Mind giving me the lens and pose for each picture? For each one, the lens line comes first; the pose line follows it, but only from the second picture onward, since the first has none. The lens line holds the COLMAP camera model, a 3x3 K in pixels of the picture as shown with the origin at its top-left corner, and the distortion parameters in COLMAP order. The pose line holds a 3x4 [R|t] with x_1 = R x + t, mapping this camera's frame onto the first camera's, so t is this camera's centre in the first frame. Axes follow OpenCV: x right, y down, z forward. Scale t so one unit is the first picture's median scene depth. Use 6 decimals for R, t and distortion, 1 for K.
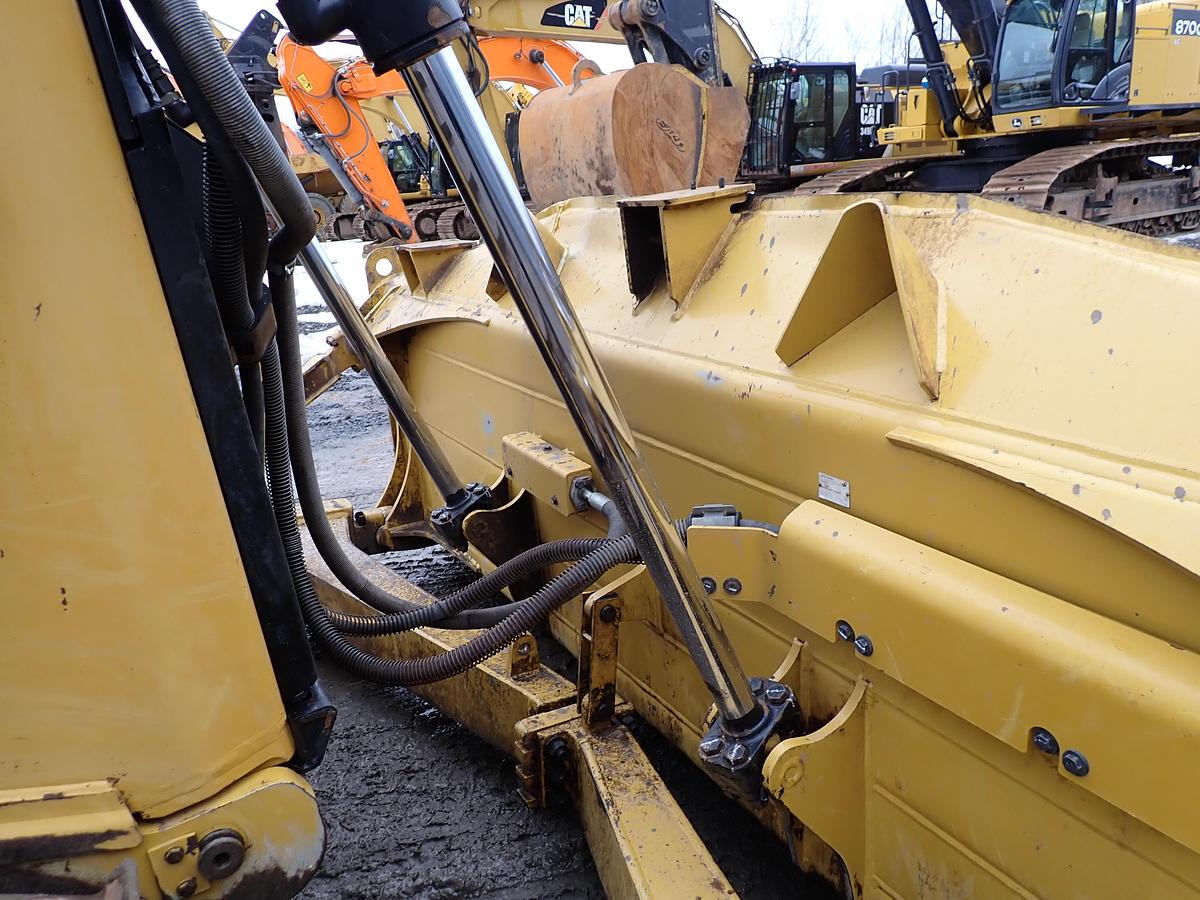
lens RADIAL K [[887.1, 0, 595.1], [0, 887.1, 441.3], [0, 0, 1]] dist [0.009514, -0.007420]
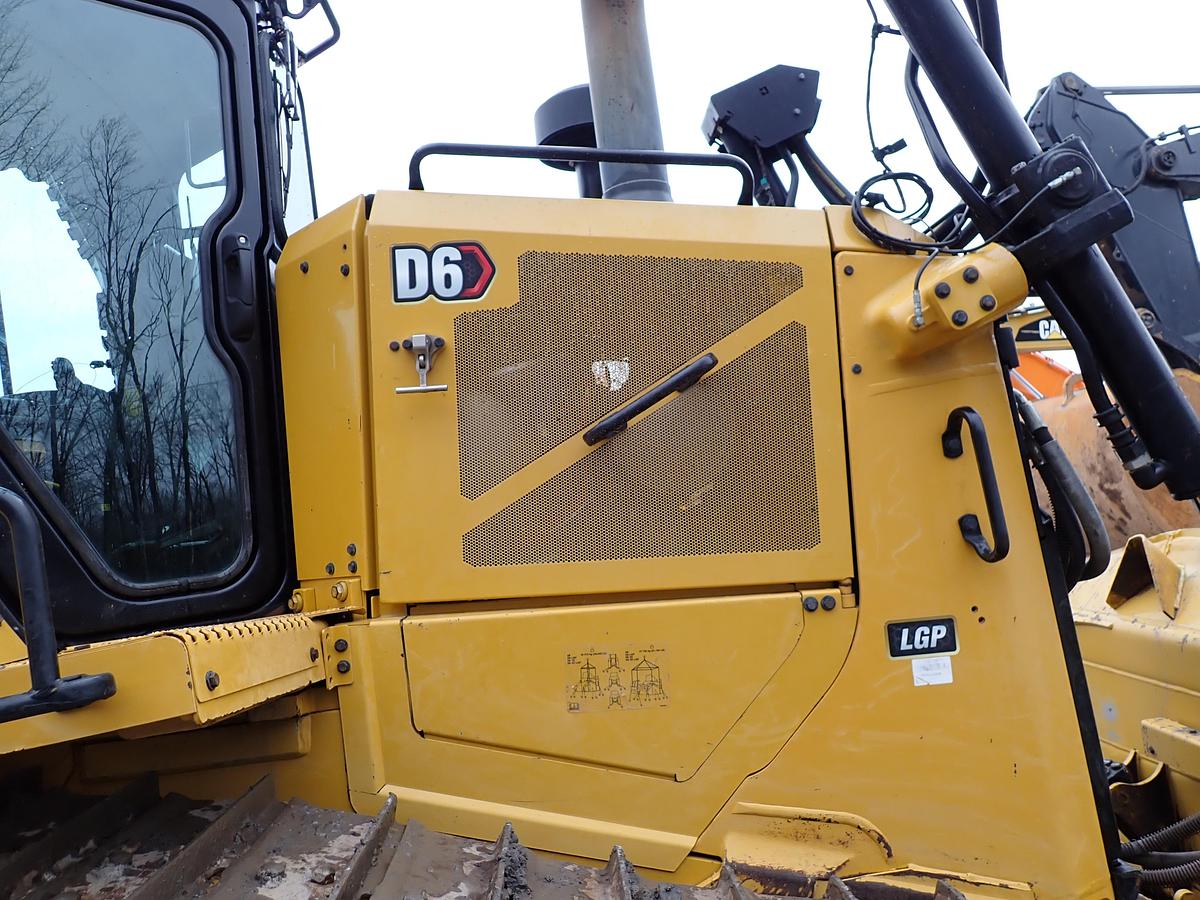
lens RADIAL K [[887.1, 0, 604.0], [0, 887.1, 457.0], [0, 0, 1]] dist [0.009514, -0.007420]
pose [[0.892219, -0.058550, -0.447792, -0.048272], [-0.082040, 0.954047, -0.288207, 0.015607], [0.444089, 0.293881, 0.846415, -0.120467]]
